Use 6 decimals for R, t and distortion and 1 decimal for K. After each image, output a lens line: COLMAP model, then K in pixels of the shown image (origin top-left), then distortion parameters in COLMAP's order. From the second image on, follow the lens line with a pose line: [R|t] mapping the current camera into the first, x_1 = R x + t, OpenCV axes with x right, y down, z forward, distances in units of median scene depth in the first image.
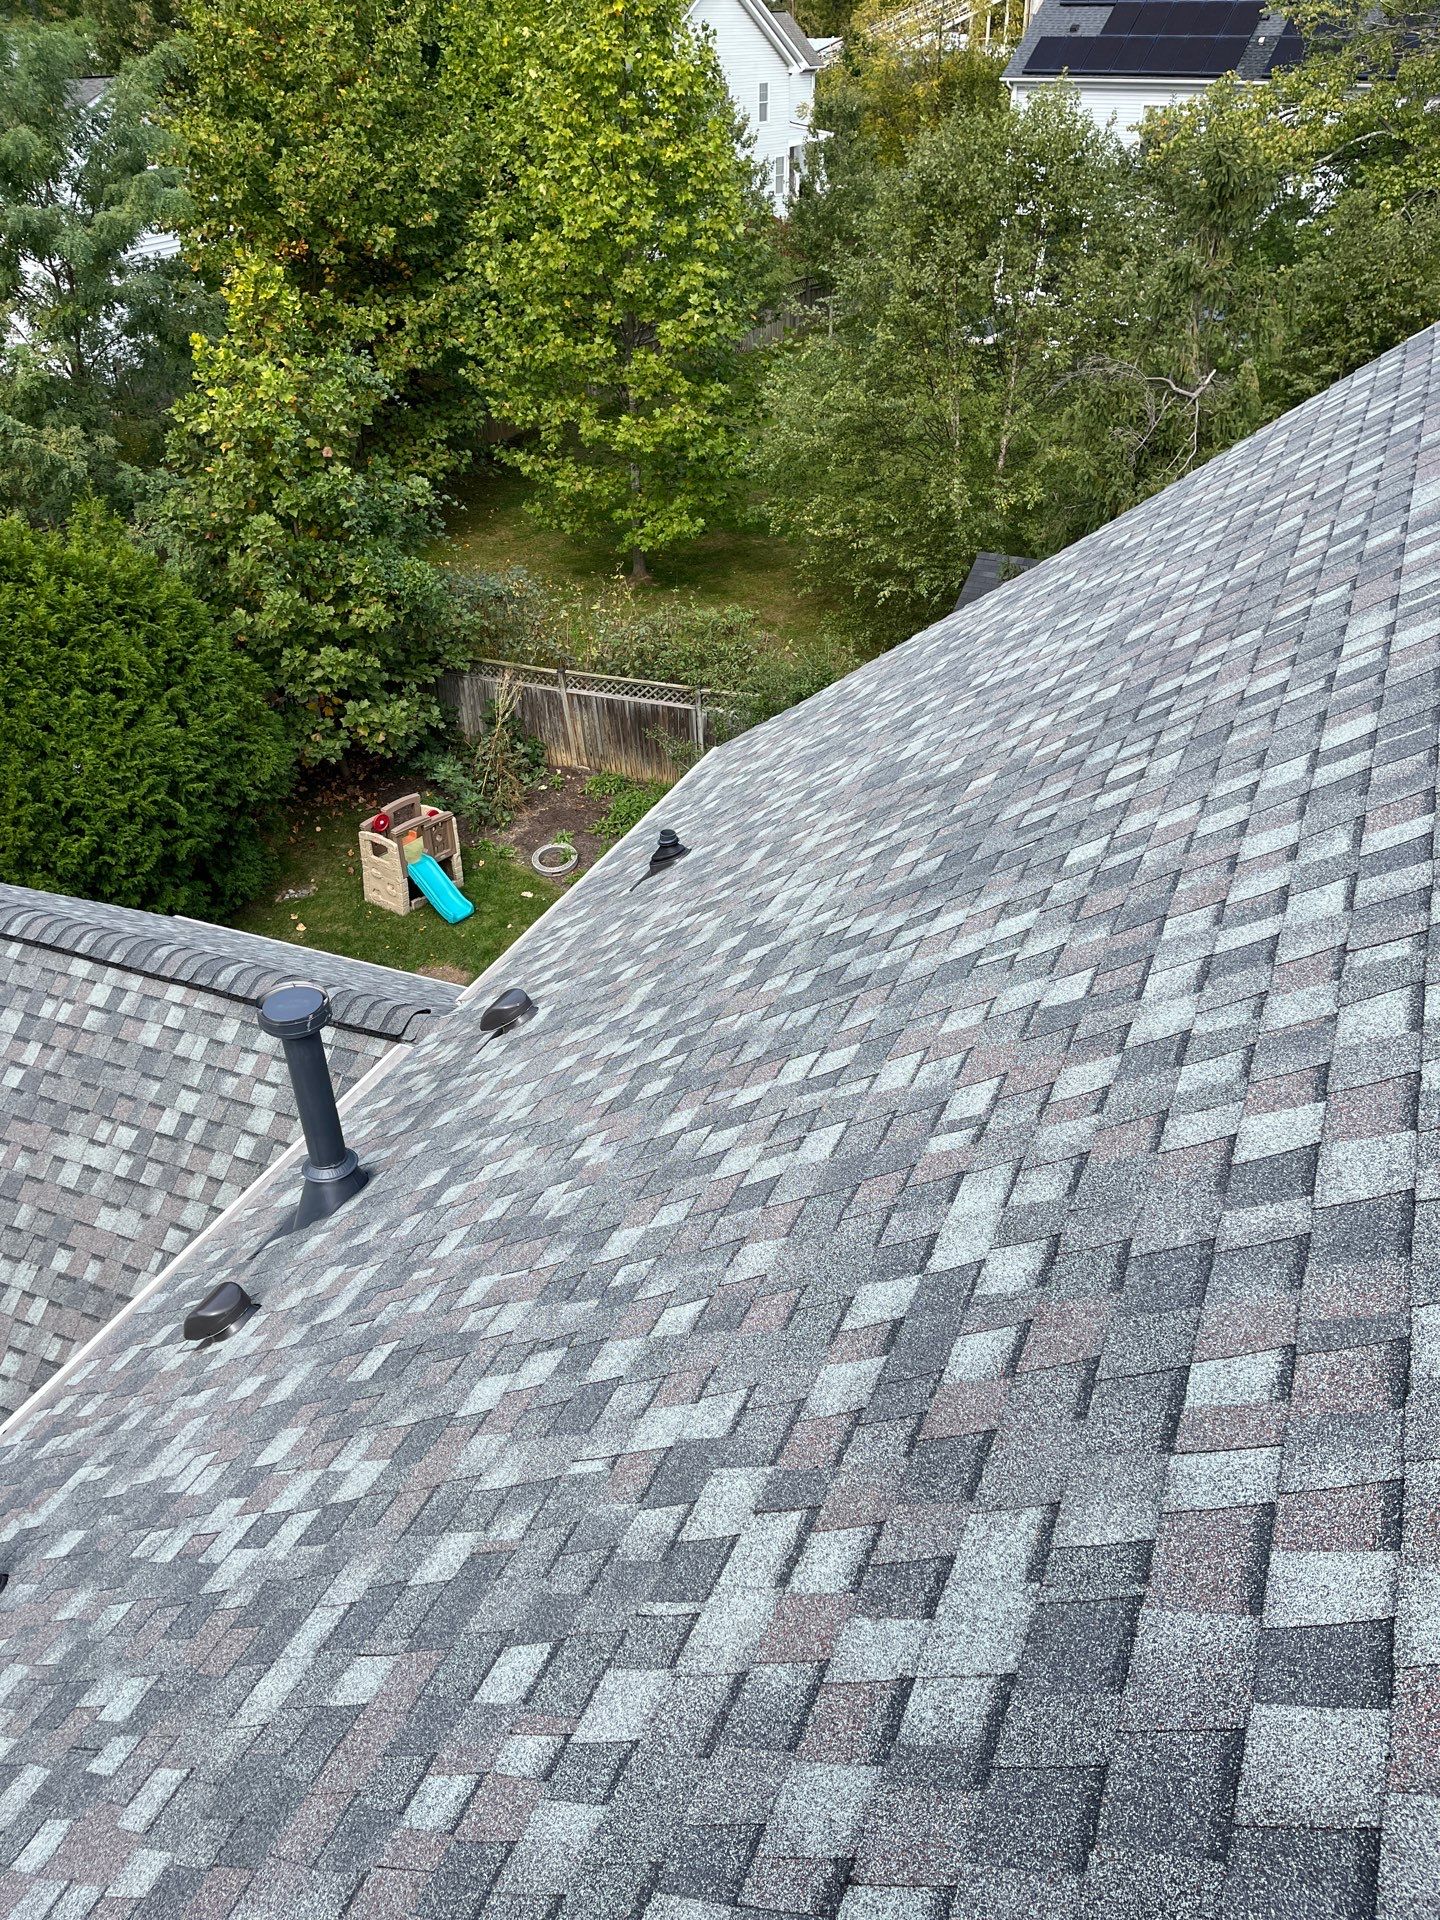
lens RADIAL K [[1440.9, 0, 692.2], [0, 1440.9, 974.4], [0, 0, 1]] dist [0.063677, -0.067526]
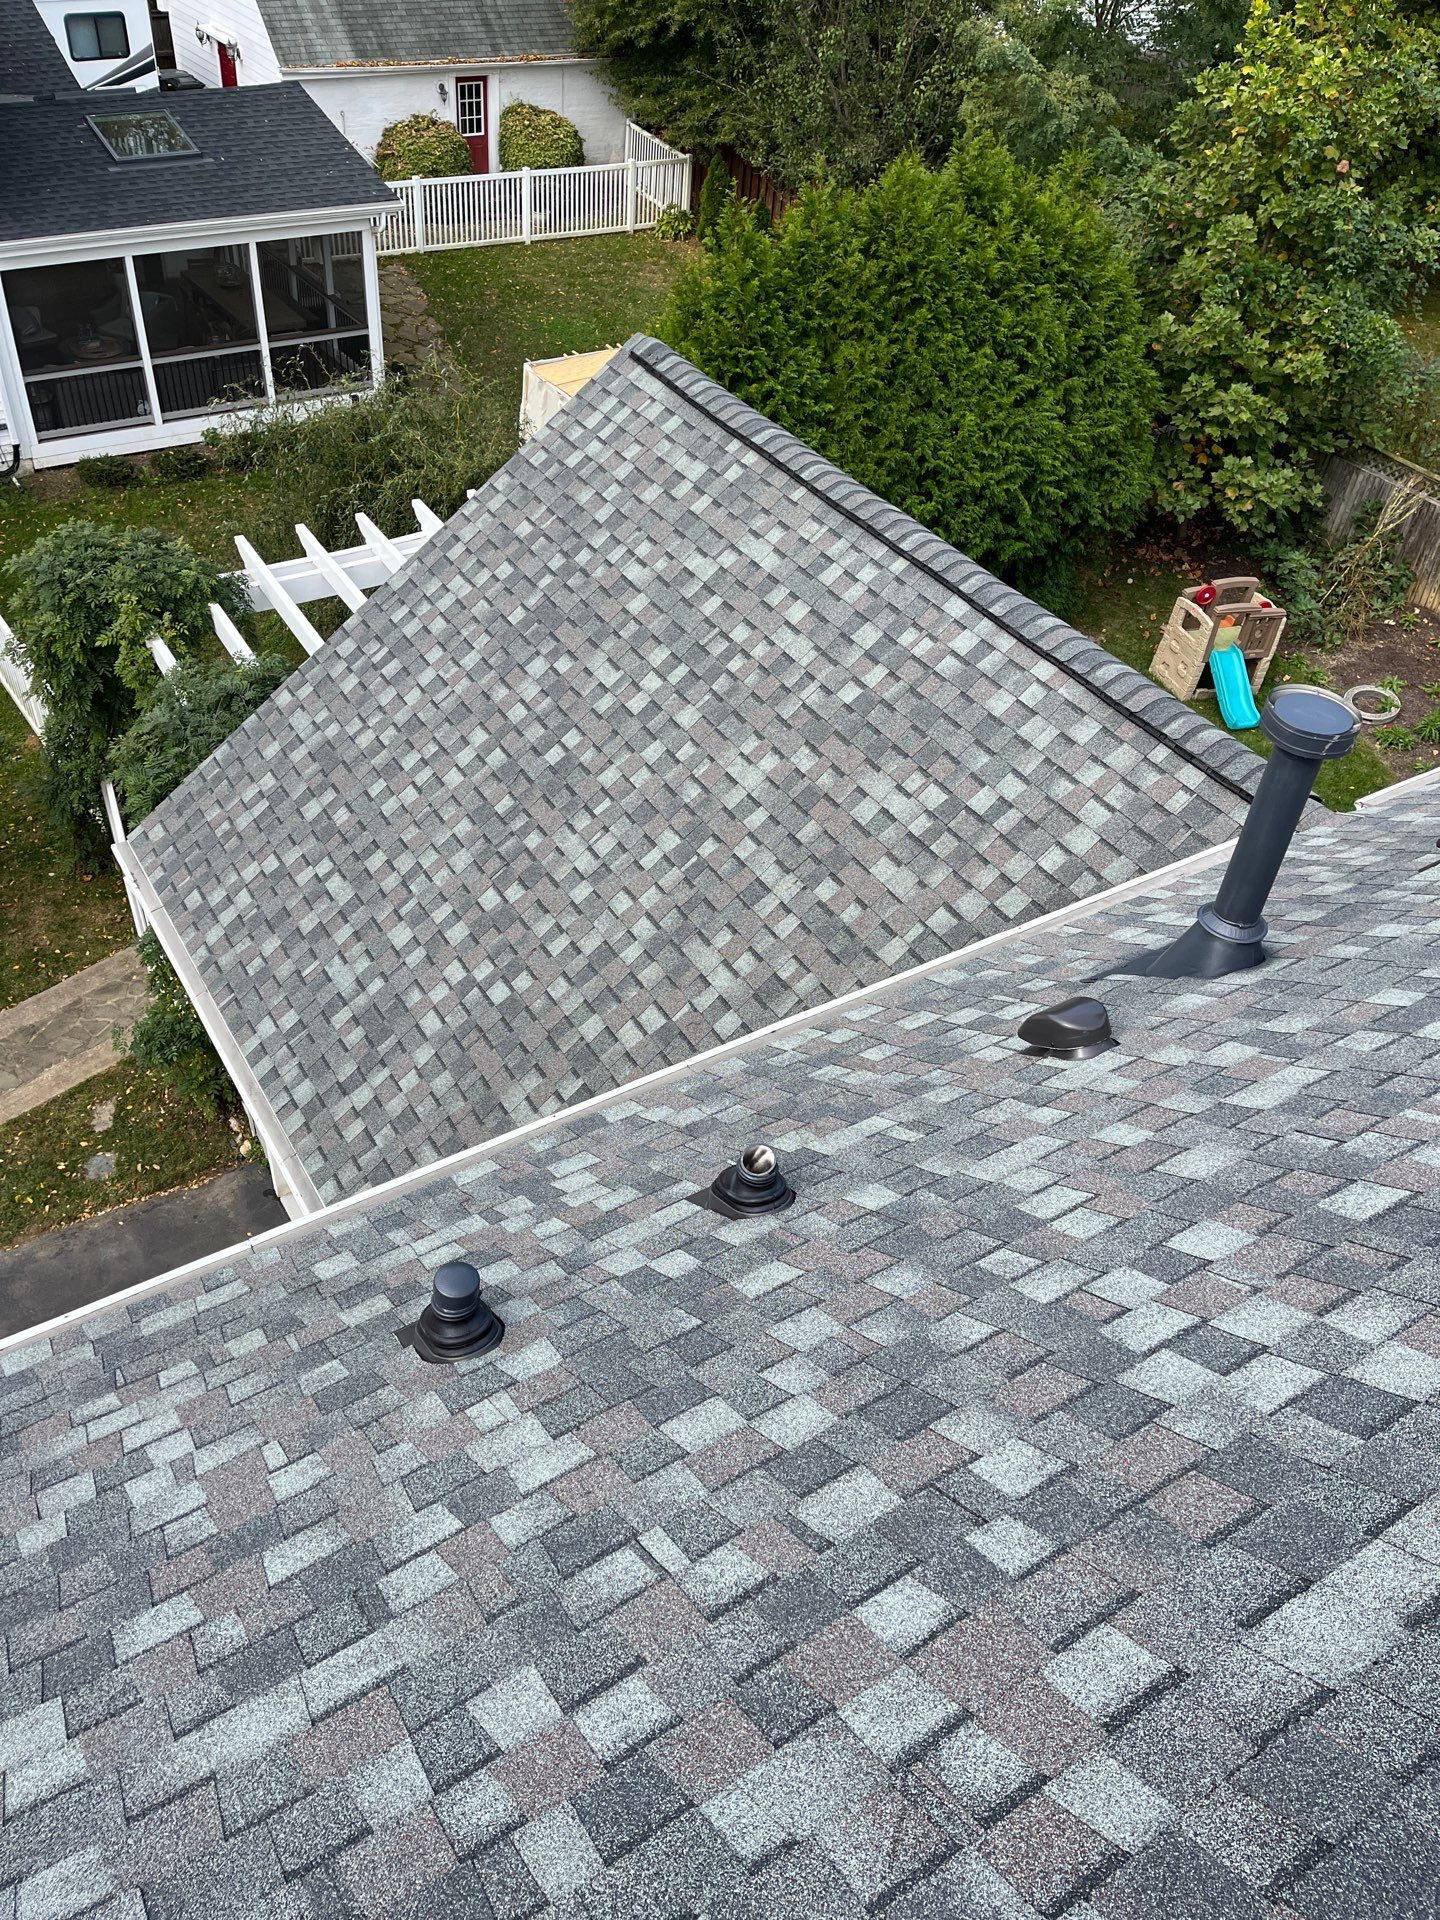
lens RADIAL K [[1436.7, 0, 720.0], [0, 1436.7, 960.0], [0, 0, 1]] dist [0.063773, -0.062944]
pose [[0.829963, 0.435927, -0.348035, -0.140139], [-0.382836, 0.898928, 0.212990, 0.062657], [0.405706, -0.043534, 0.912966, 0.105370]]
